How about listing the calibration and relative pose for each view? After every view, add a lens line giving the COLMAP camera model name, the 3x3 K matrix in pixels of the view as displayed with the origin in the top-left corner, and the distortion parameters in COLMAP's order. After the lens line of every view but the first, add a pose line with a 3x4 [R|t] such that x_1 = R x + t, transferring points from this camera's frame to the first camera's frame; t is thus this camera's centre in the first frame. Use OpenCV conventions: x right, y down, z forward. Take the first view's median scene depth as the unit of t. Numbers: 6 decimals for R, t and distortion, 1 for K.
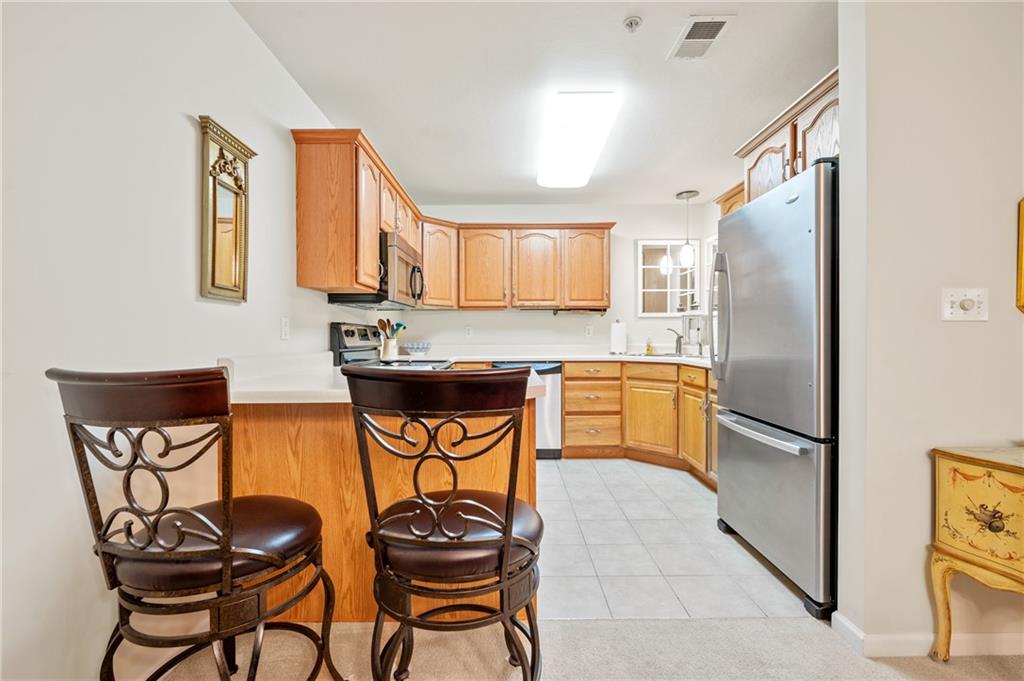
lens RADIAL K [[425.2, 0, 512.0], [0, 425.2, 340.5], [0, 0, 1]] dist [0.000482, 0.000093]
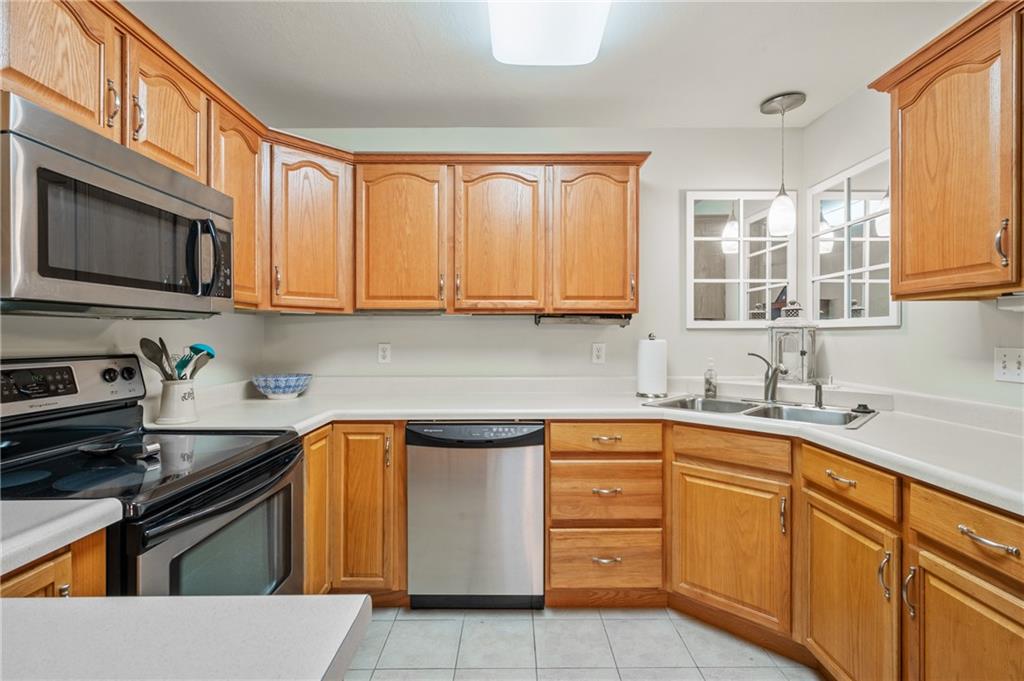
lens RADIAL K [[471.6, 0, 512.0], [0, 471.6, 340.5], [0, 0, 1]] dist [0.000268, 0.000051]
pose [[0.999994, 0.003162, -0.001143, 0.076542], [-0.003164, 0.999994, -0.001708, -0.042431], [0.001138, 0.001712, 0.999998, 0.430451]]
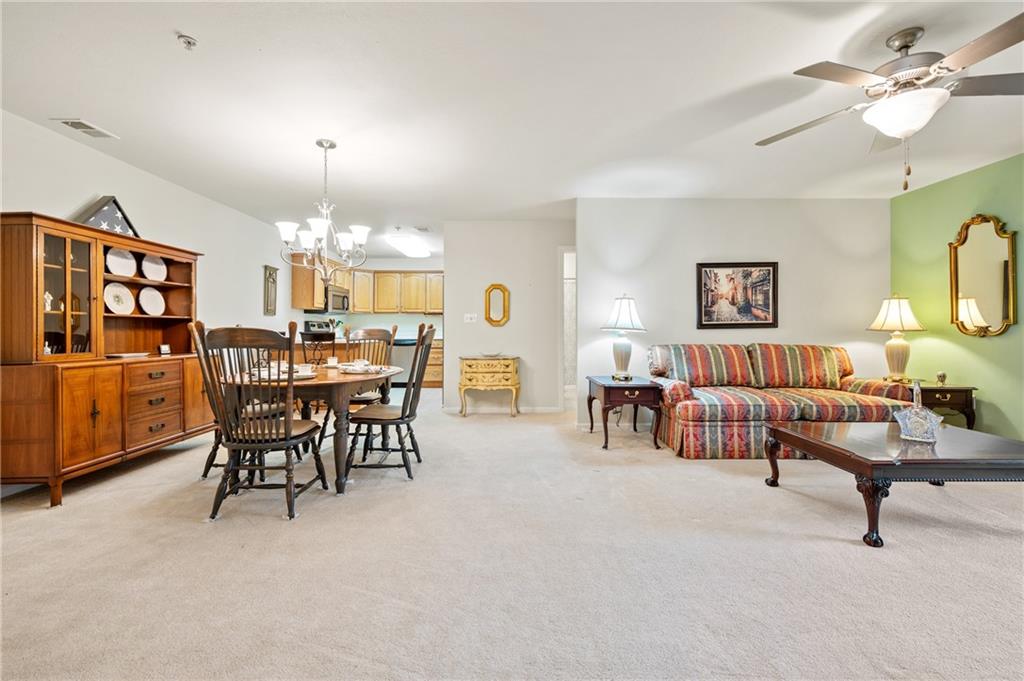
lens RADIAL K [[436.6, 0, 512.8], [0, 436.6, 328.3], [0, 0, 1]] dist [0.001457, 0.000372]
pose [[0.999959, 0.003838, -0.008178, 0.570734], [-0.003930, 0.999929, -0.011259, 0.017422], [0.008134, 0.011290, 0.999903, -1.091675]]
